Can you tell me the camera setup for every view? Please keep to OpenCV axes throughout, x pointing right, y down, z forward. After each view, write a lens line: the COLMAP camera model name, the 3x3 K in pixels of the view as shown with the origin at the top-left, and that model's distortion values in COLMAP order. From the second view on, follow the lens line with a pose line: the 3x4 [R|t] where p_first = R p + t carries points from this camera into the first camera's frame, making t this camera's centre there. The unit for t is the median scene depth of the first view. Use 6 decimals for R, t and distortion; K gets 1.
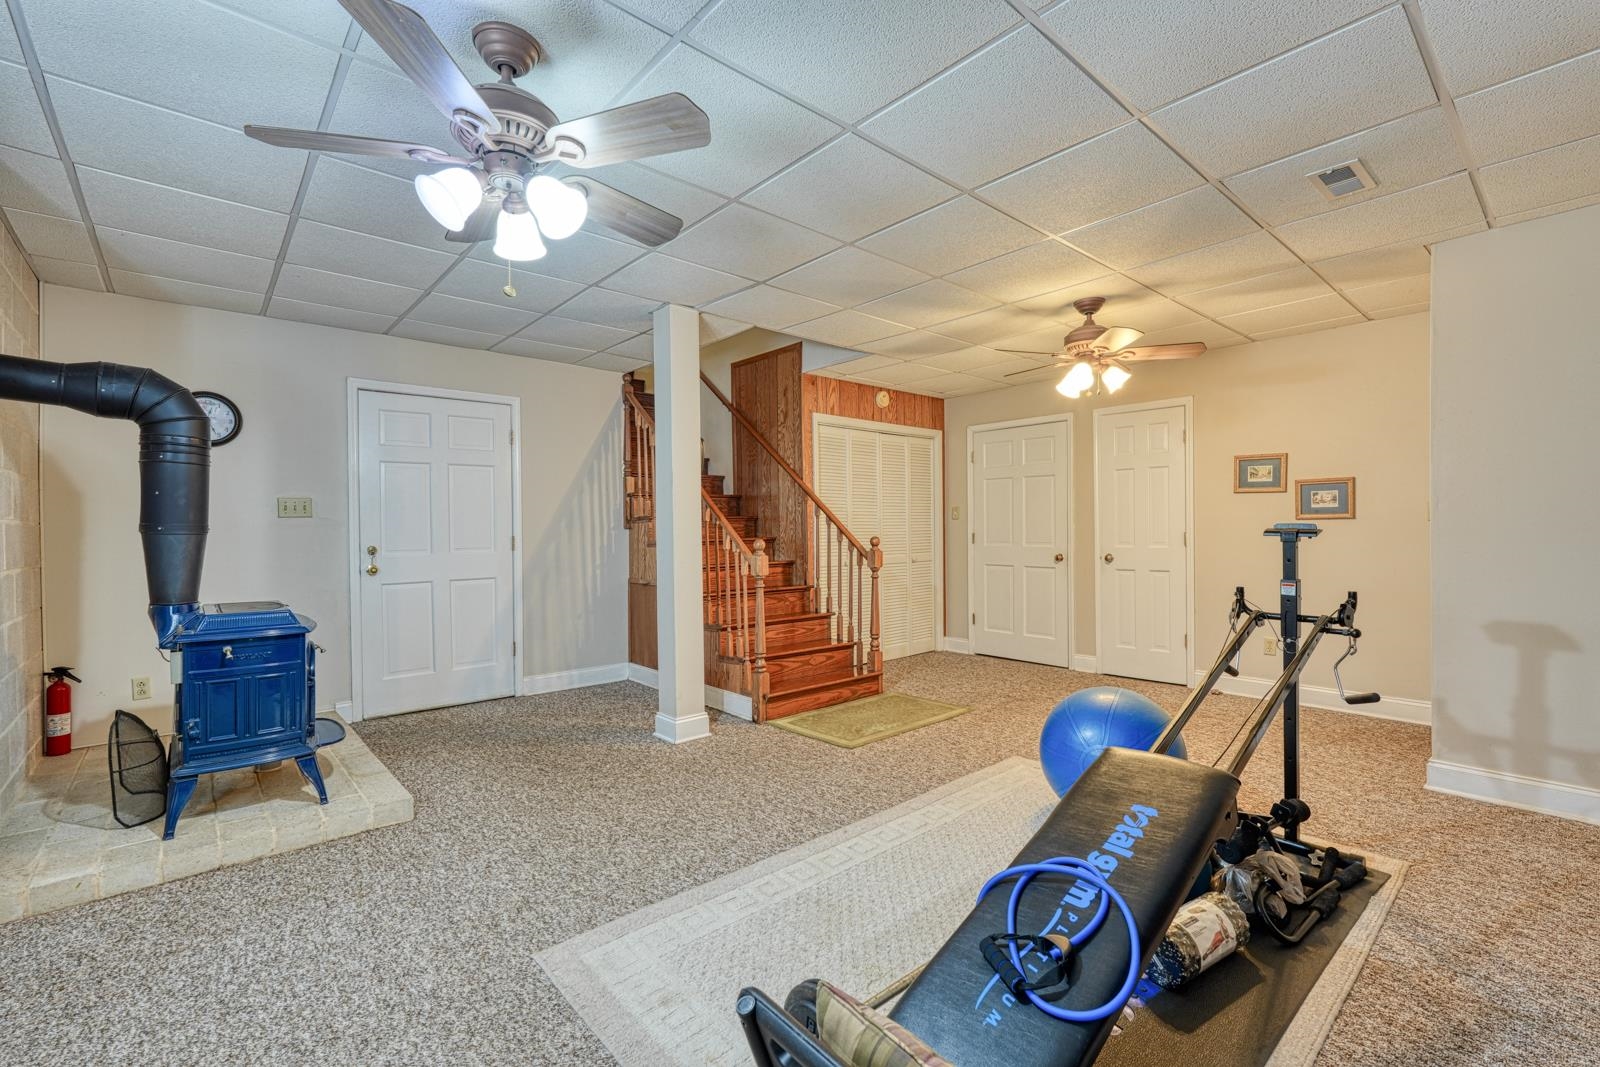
lens RADIAL K [[699.0, 0, 802.8], [0, 699.0, 534.9], [0, 0, 1]] dist [0.000616, 0.000274]
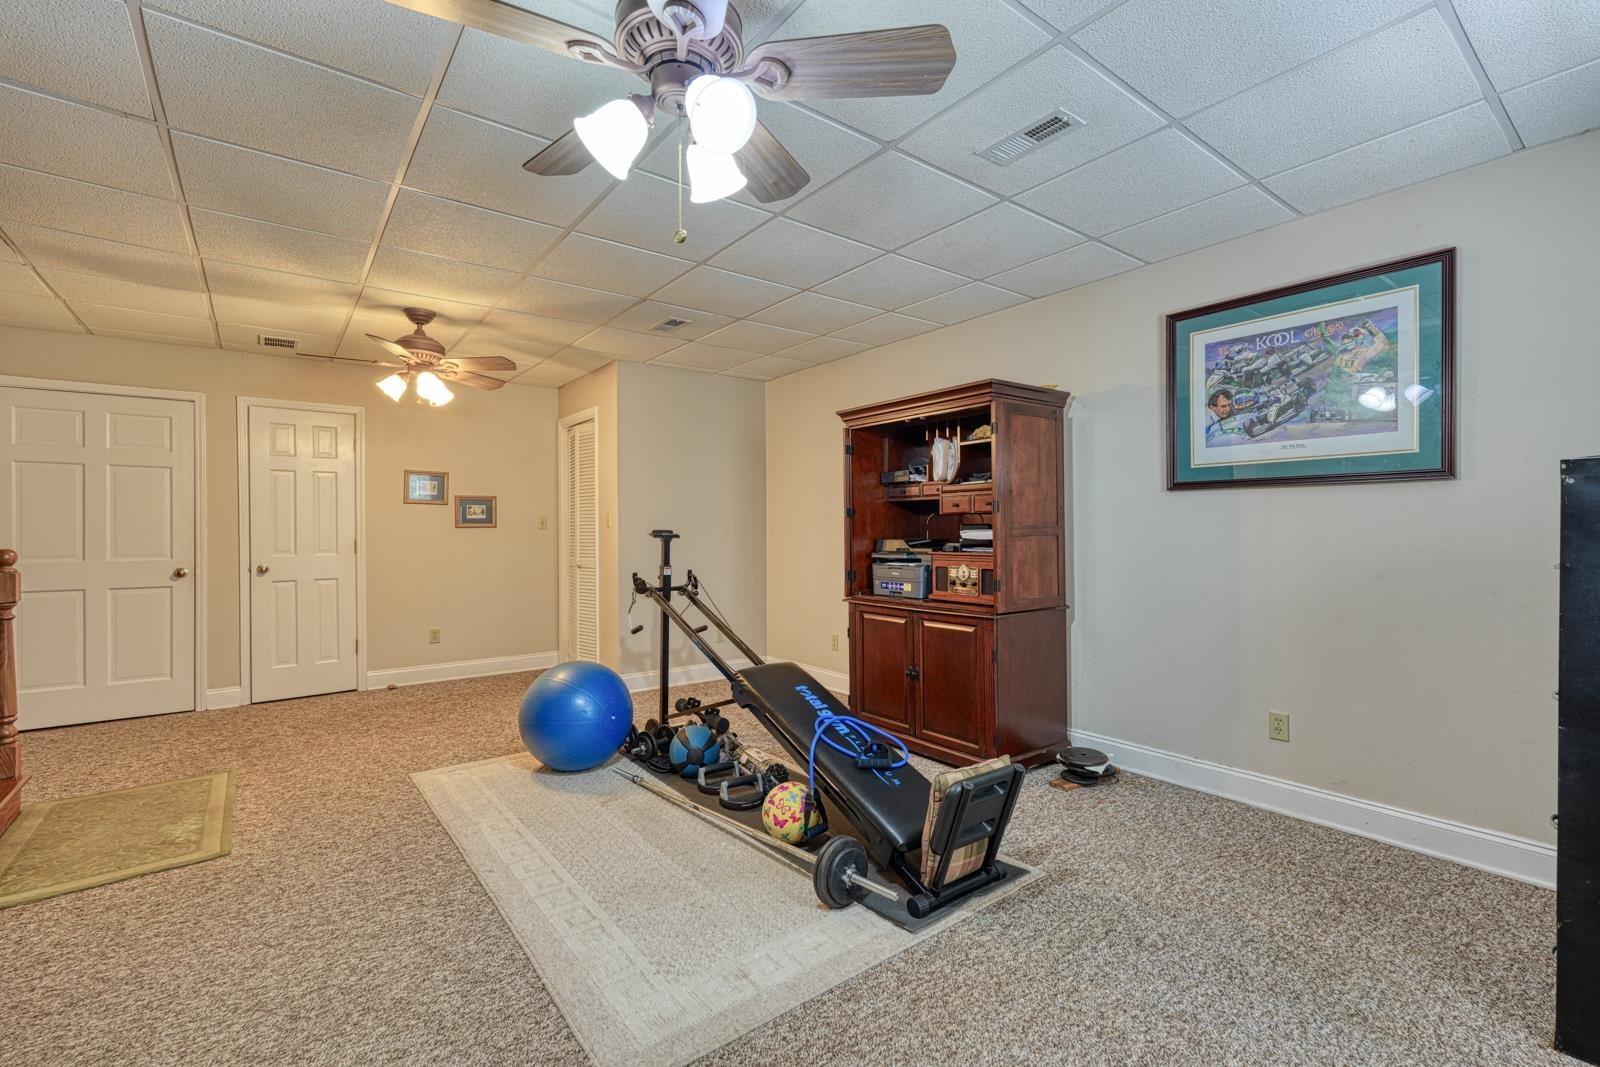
lens RADIAL K [[699.0, 0, 802.8], [0, 699.0, 534.9], [0, 0, 1]] dist [0.000616, 0.000274]
pose [[0.068966, -0.001915, 0.997617, -0.579172], [0.014424, 0.999896, 0.000922, -0.001657], [-0.997515, 0.014326, 0.068986, 0.382020]]
